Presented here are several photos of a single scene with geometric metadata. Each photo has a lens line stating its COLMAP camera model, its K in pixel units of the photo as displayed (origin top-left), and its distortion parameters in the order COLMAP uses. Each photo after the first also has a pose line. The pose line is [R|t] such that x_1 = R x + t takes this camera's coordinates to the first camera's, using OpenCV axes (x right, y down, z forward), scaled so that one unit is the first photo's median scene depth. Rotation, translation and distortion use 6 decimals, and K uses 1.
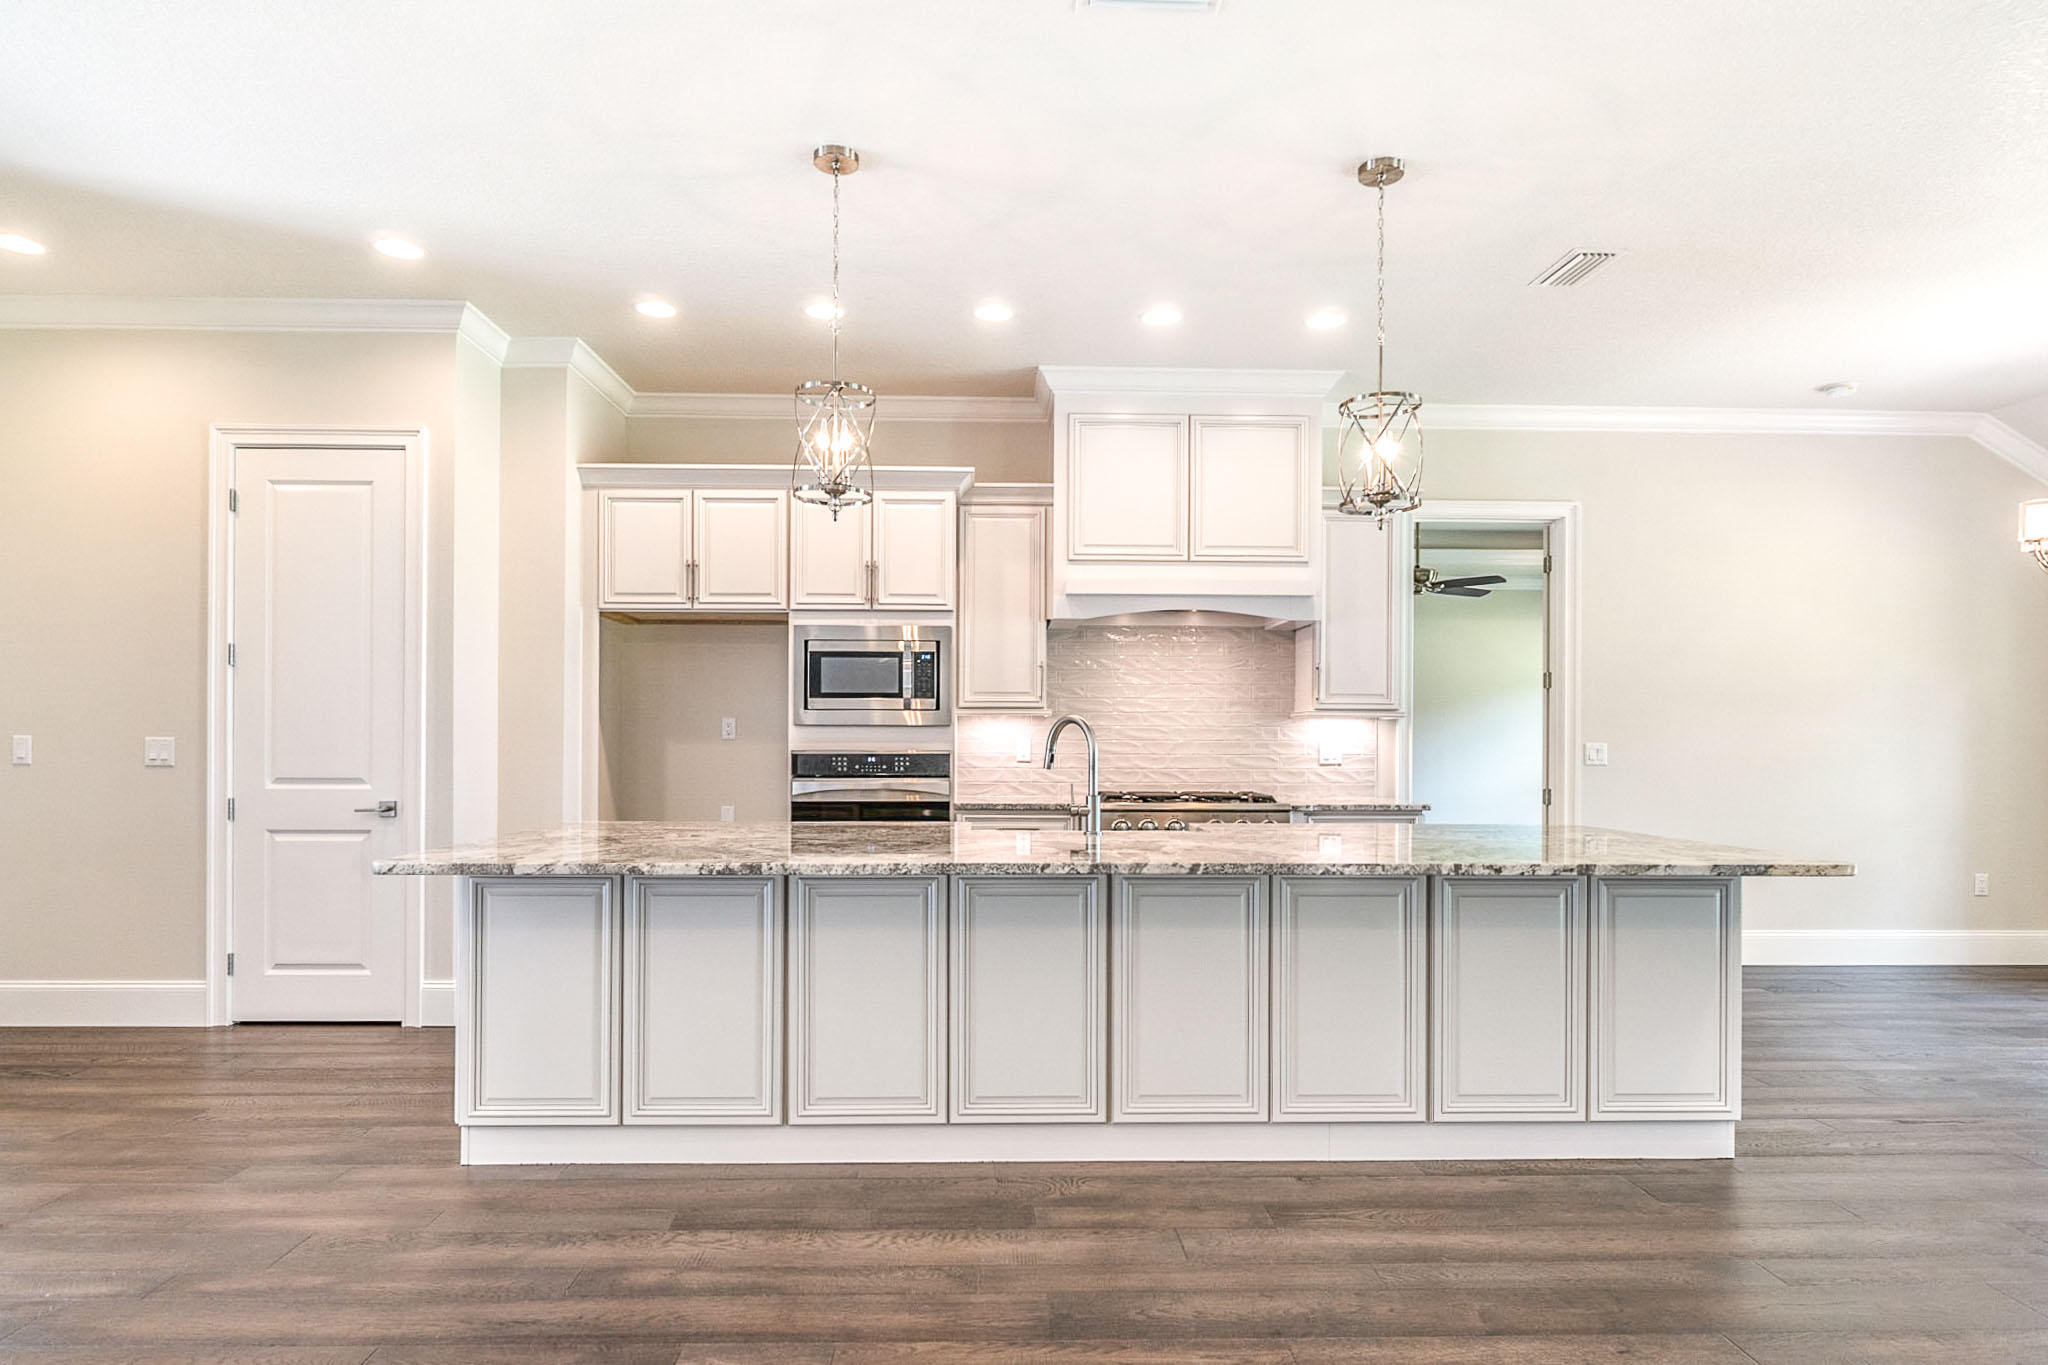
lens RADIAL K [[1099.4, 0, 1018.9], [0, 1099.4, 736.6], [0, 0, 1]] dist [0.000993, -0.001301]
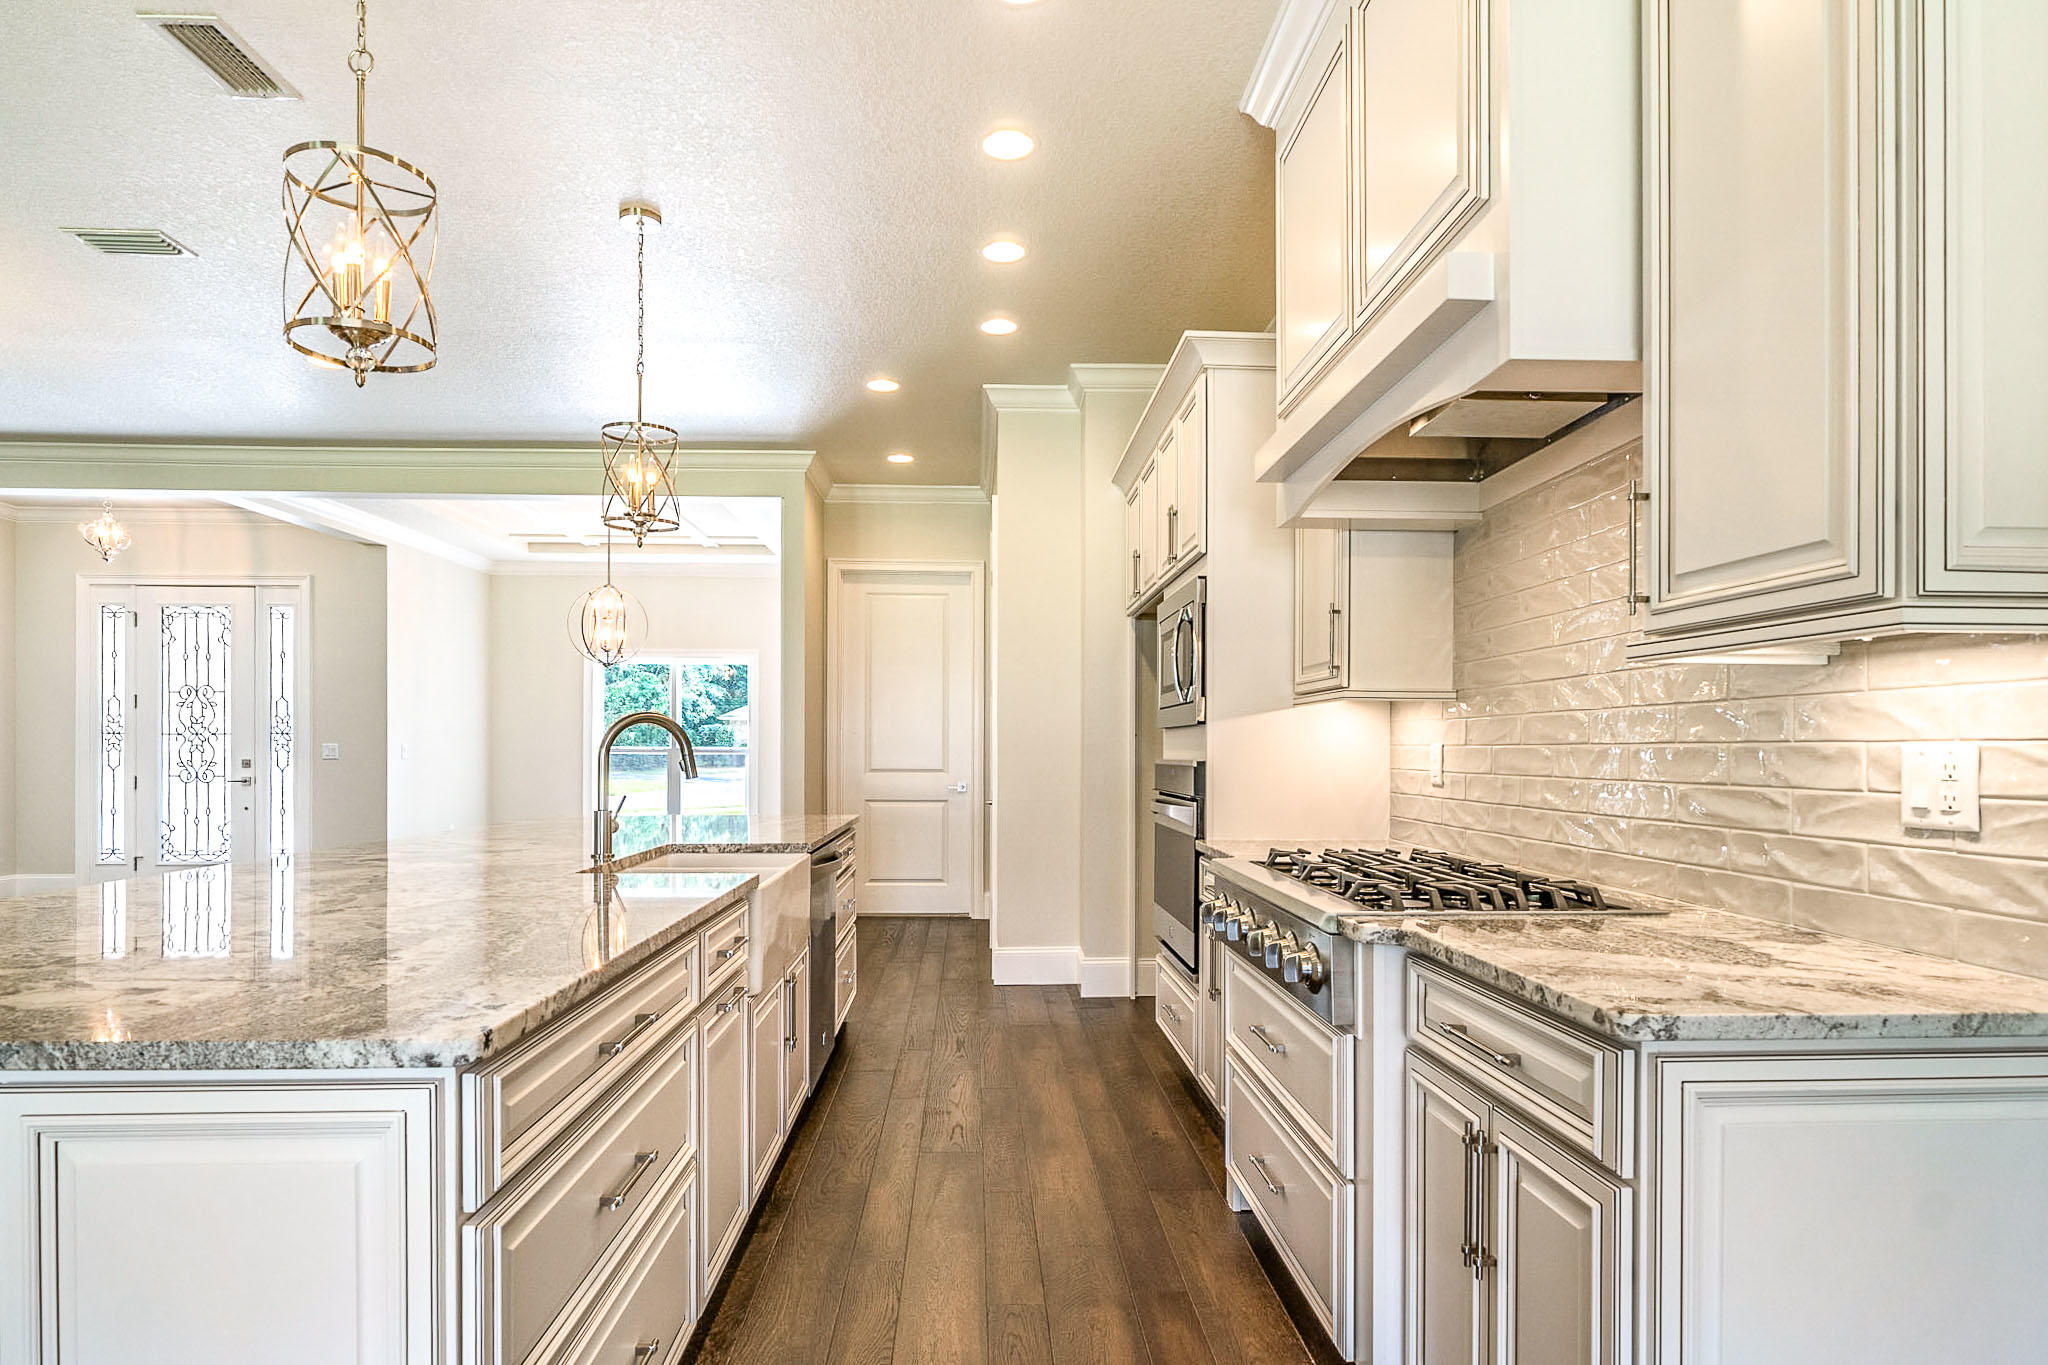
lens RADIAL K [[1089.4, 0, 1031.2], [0, 1089.4, 753.0], [0, 0, 1]] dist [-0.002974, -0.002997]
pose [[0.024847, 0.001094, -0.999691, 0.604494], [0.001435, 0.999998, 0.001130, 0.007450], [0.999690, -0.001463, 0.024845, 0.892019]]
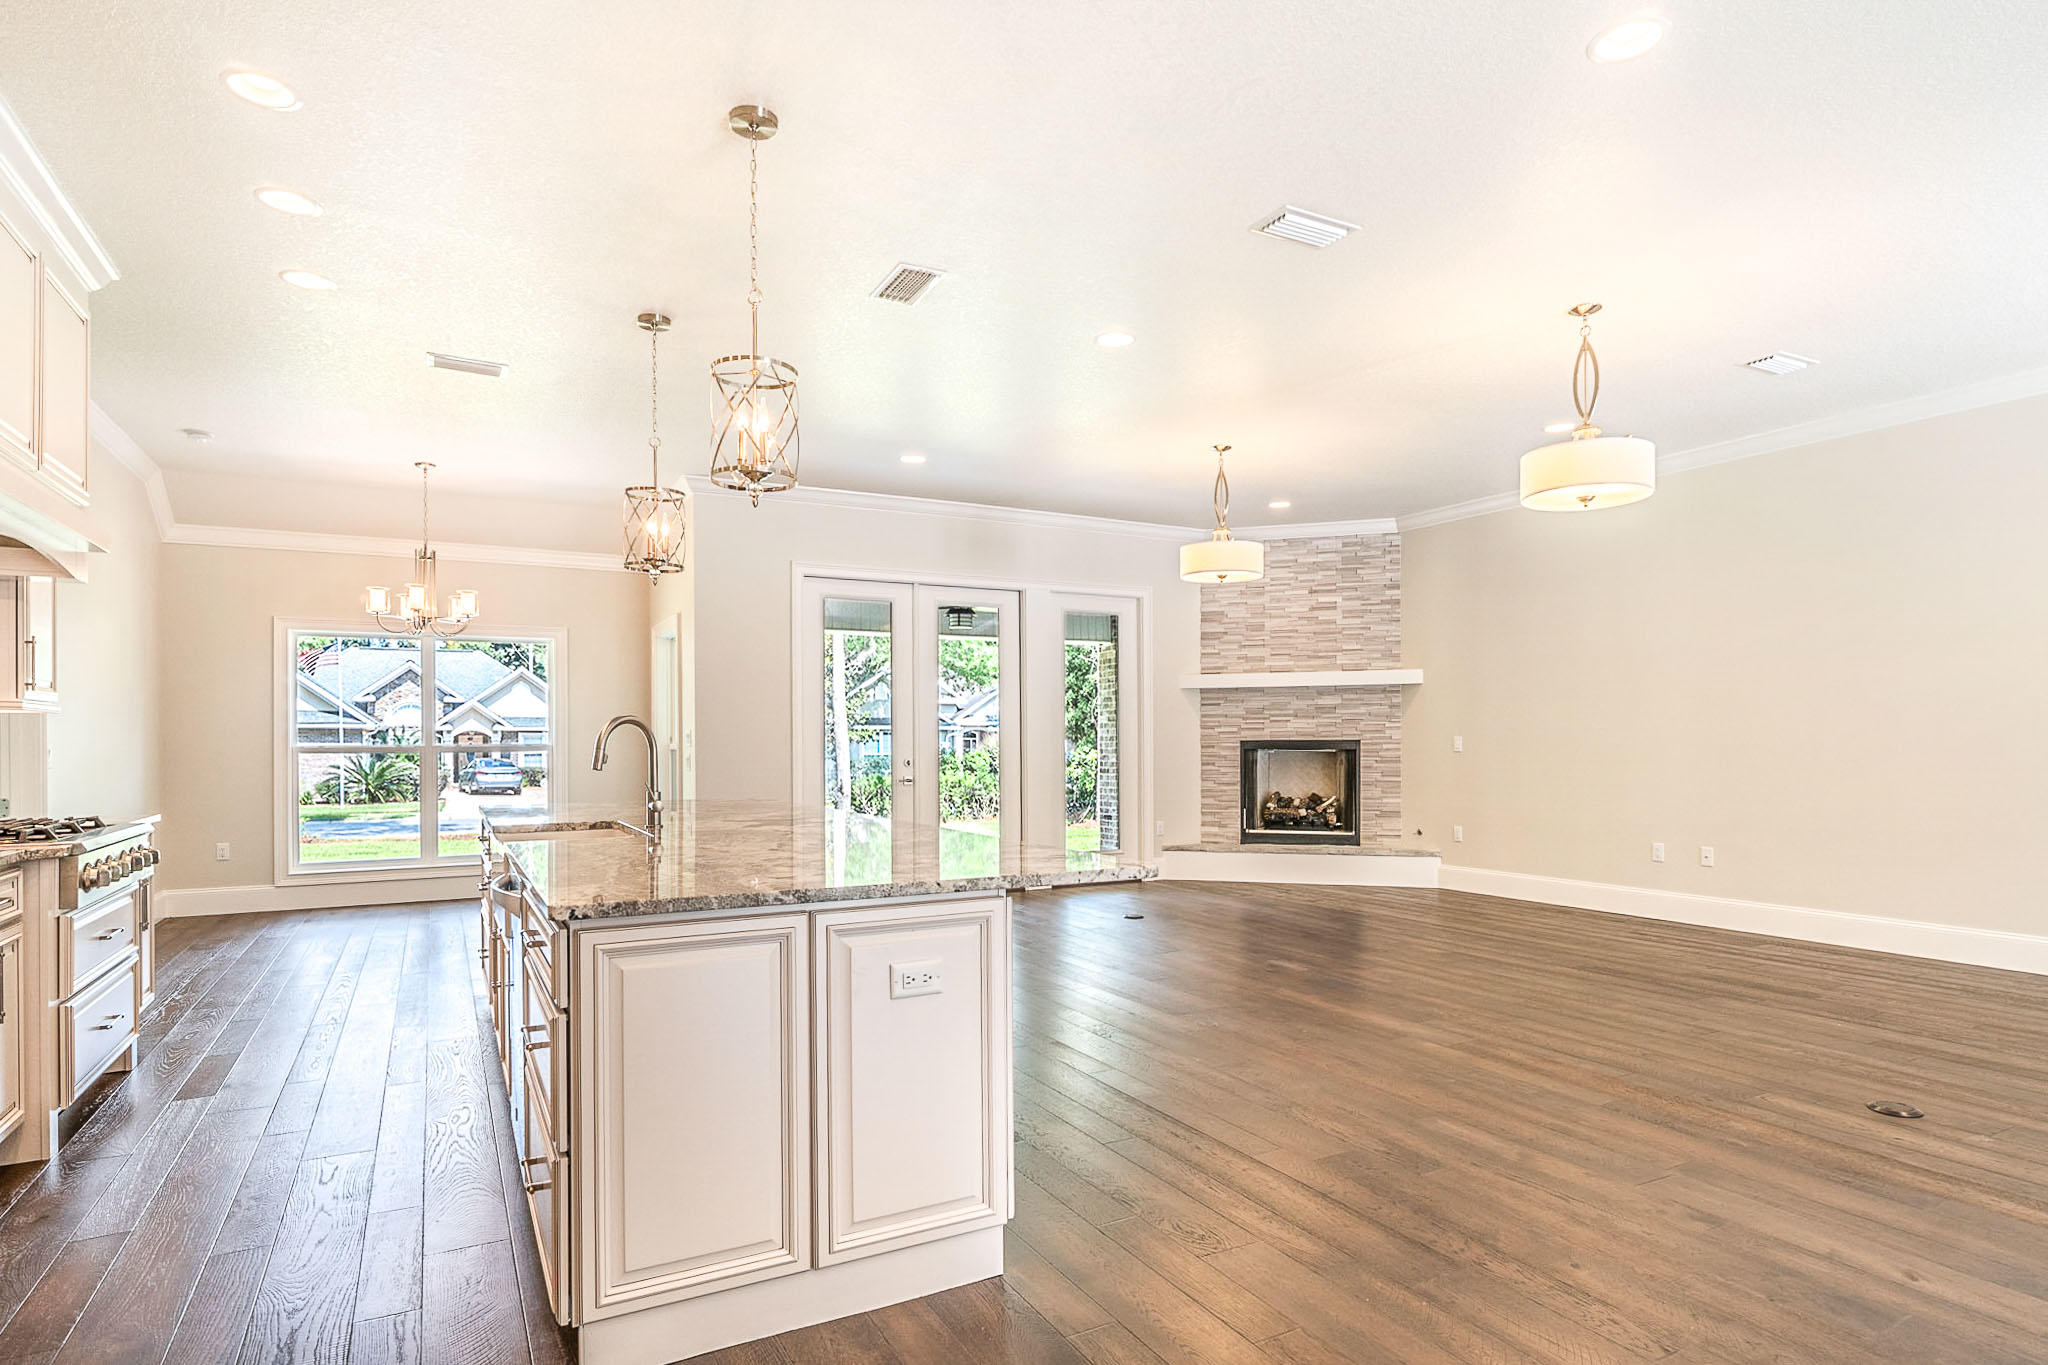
lens RADIAL K [[1099.4, 0, 1018.9], [0, 1099.4, 736.6], [0, 0, 1]] dist [0.000993, -0.001301]
pose [[-0.451597, 0.000785, 0.892222, -0.720580], [-0.001630, 0.999997, -0.001705, 0.000596], [-0.892220, -0.002225, -0.451595, 0.793050]]
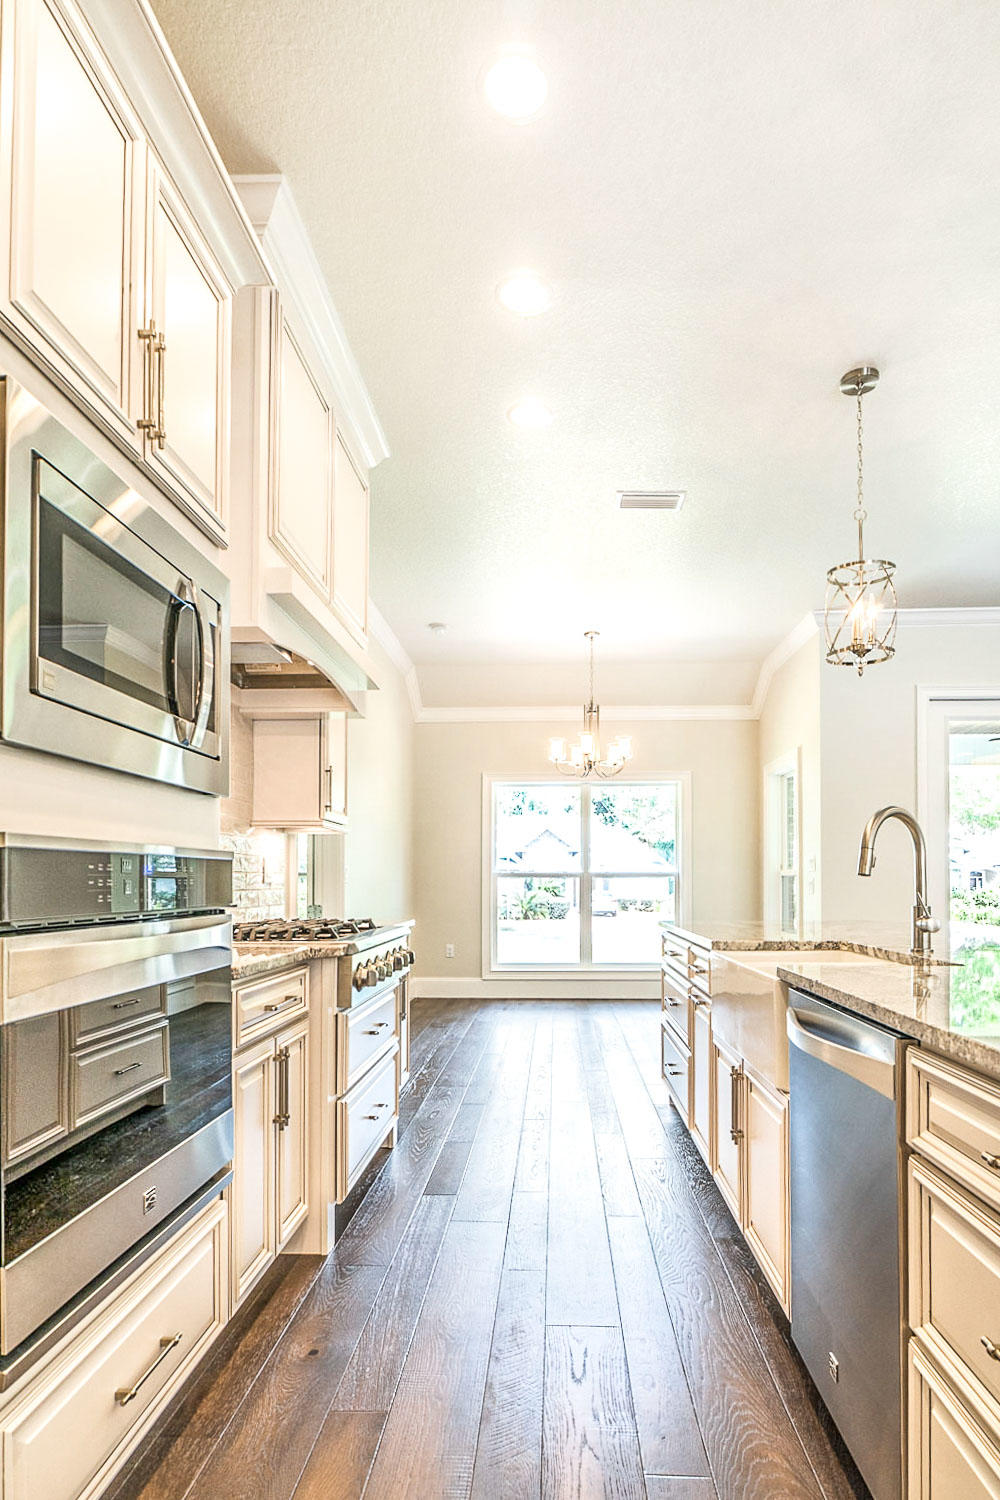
lens RADIAL K [[828.1, 0, 523.3], [0, 828.1, 865.3], [0, 0, 1]] dist [0.000065, -0.000937]
pose [[0.059914, 0.015262, 0.998087, -0.393117], [-0.008005, 0.999858, -0.014808, 0.022260], [-0.998171, -0.007103, 0.060028, 0.860782]]
